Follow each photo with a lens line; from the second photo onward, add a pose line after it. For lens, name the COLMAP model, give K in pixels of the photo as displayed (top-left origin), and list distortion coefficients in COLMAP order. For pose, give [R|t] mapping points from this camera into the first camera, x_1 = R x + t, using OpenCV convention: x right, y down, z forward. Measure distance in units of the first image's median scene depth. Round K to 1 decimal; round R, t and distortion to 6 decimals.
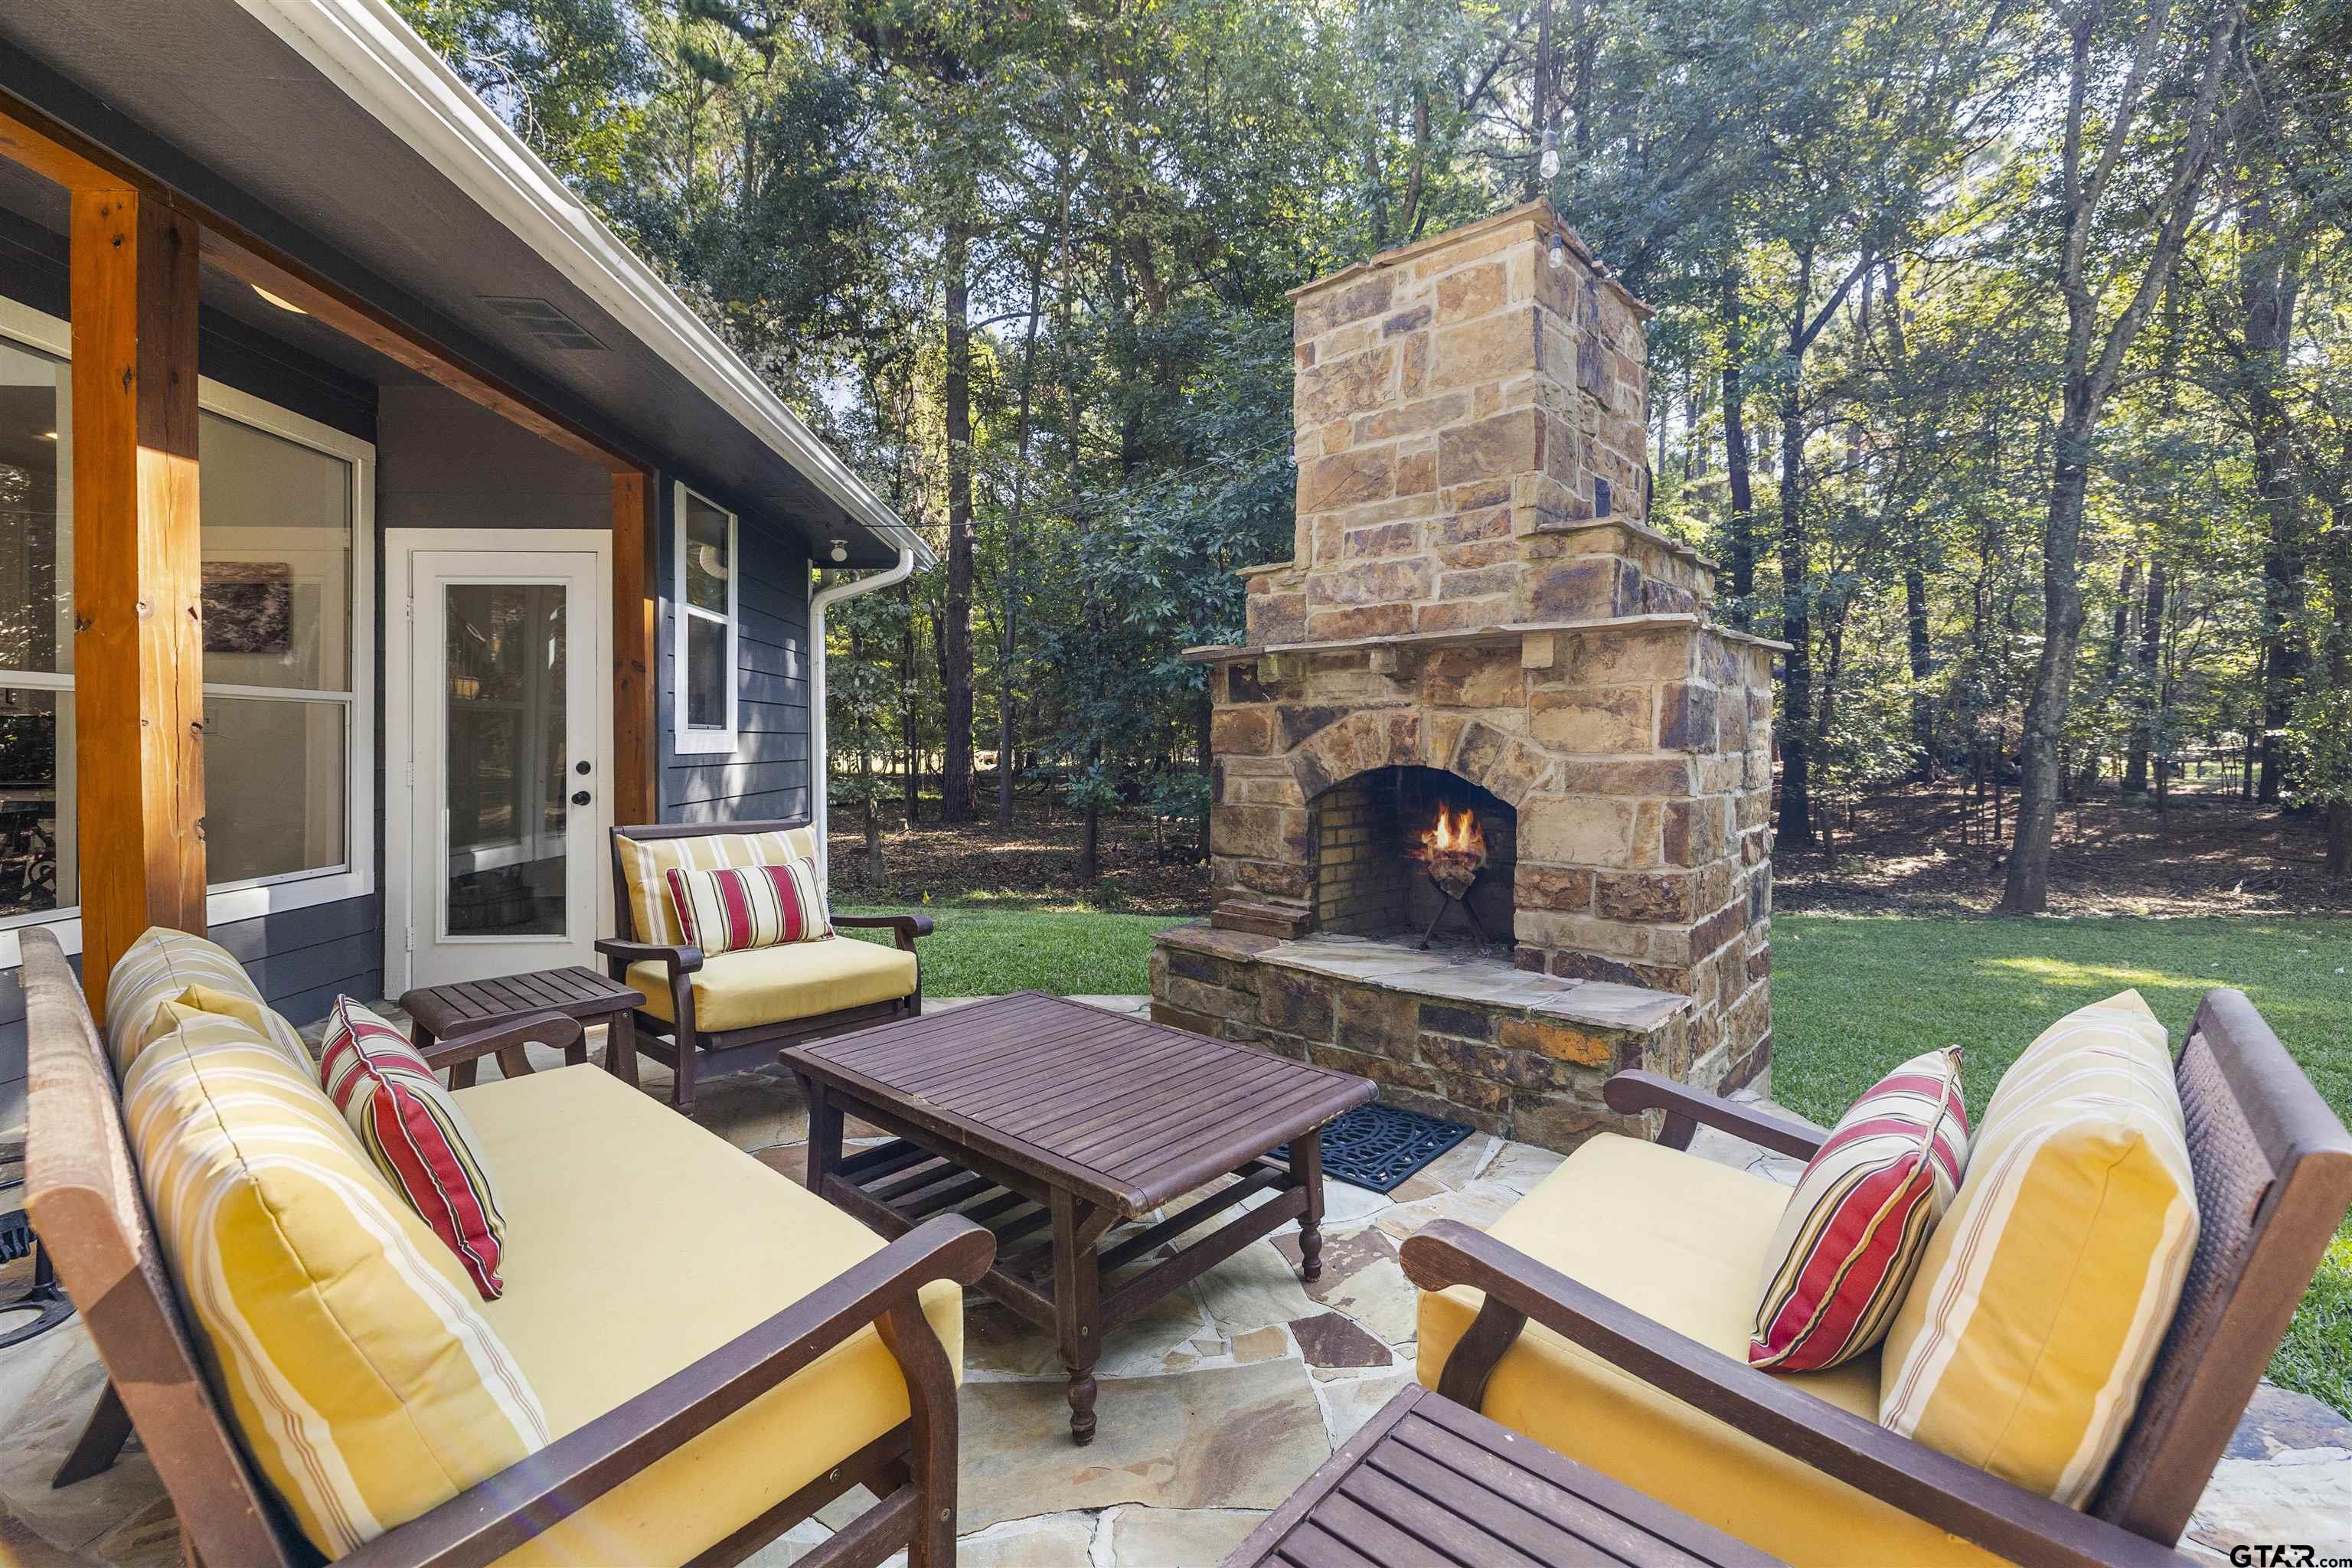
lens RADIAL K [[993.6, 0, 1179.6], [0, 993.6, 739.7], [0, 0, 1]] dist [-0.001240, -0.000037]
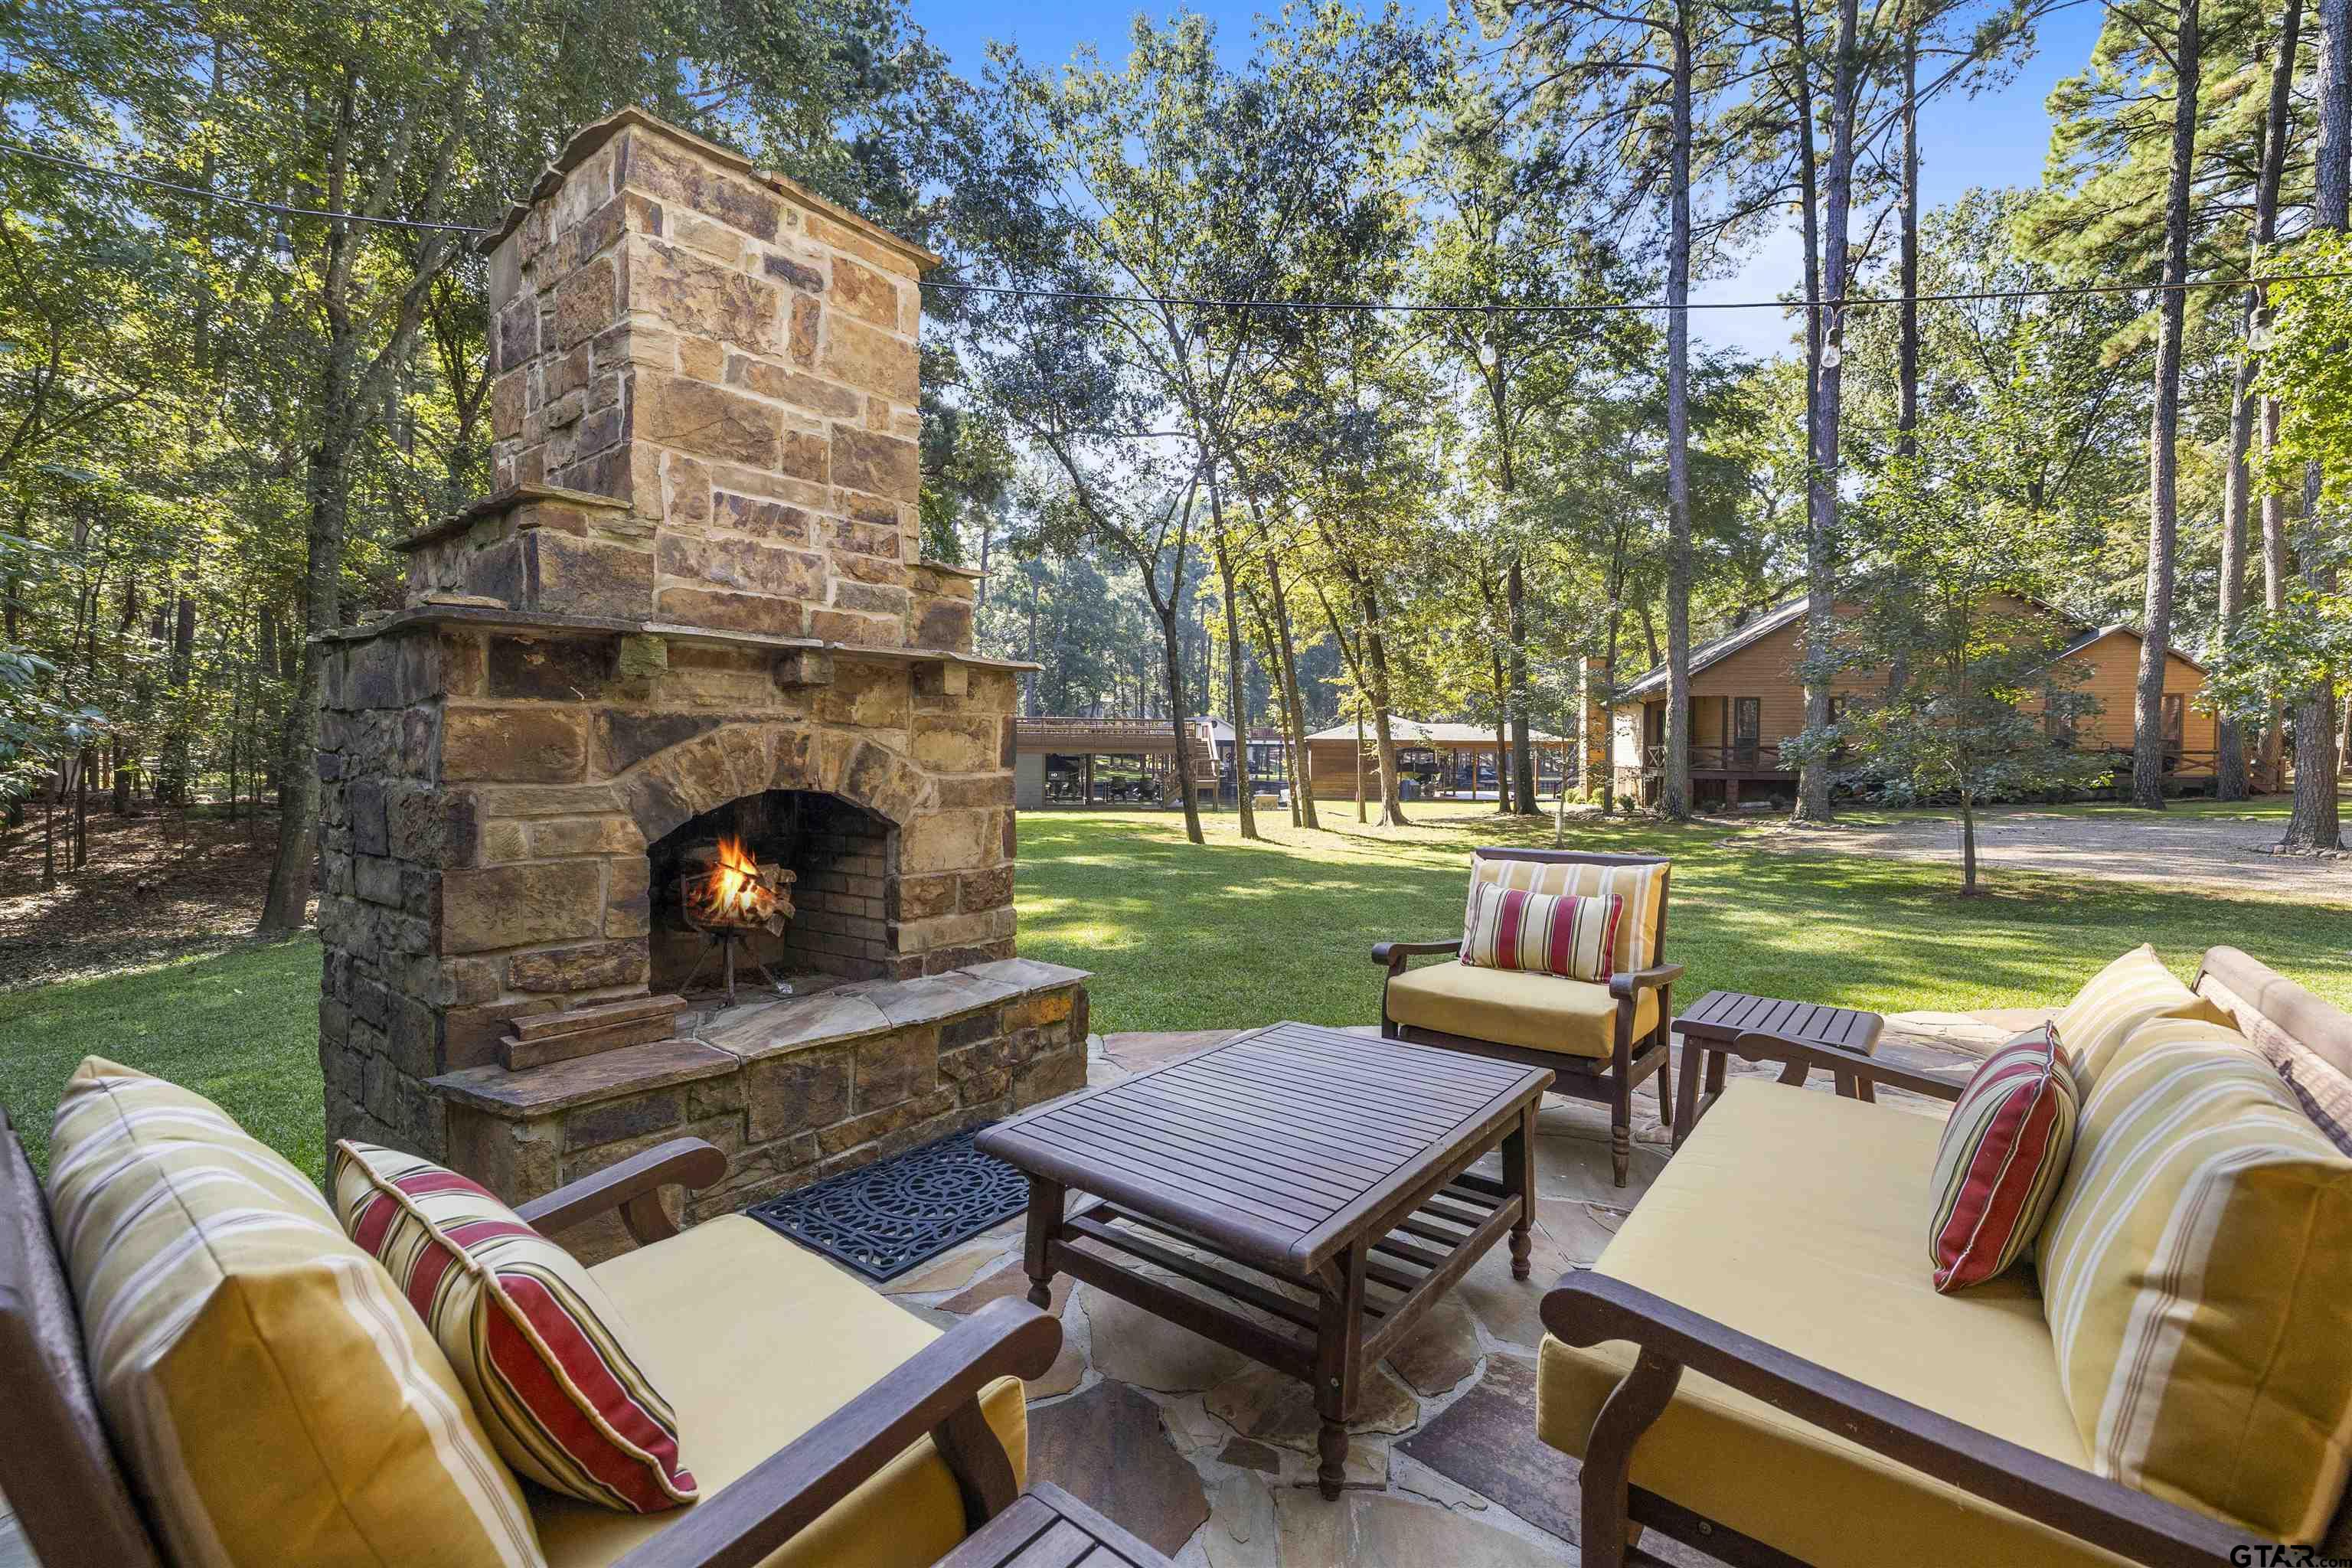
lens RADIAL K [[993.6, 0, 1175.7], [0, 993.6, 776.1], [0, 0, 1]] dist [-0.001240, -0.000037]
pose [[-0.050942, -0.018226, 0.998535, -0.645701], [-0.008429, 0.999806, 0.017819, -0.003789], [-0.998666, -0.007509, -0.051085, 0.700720]]
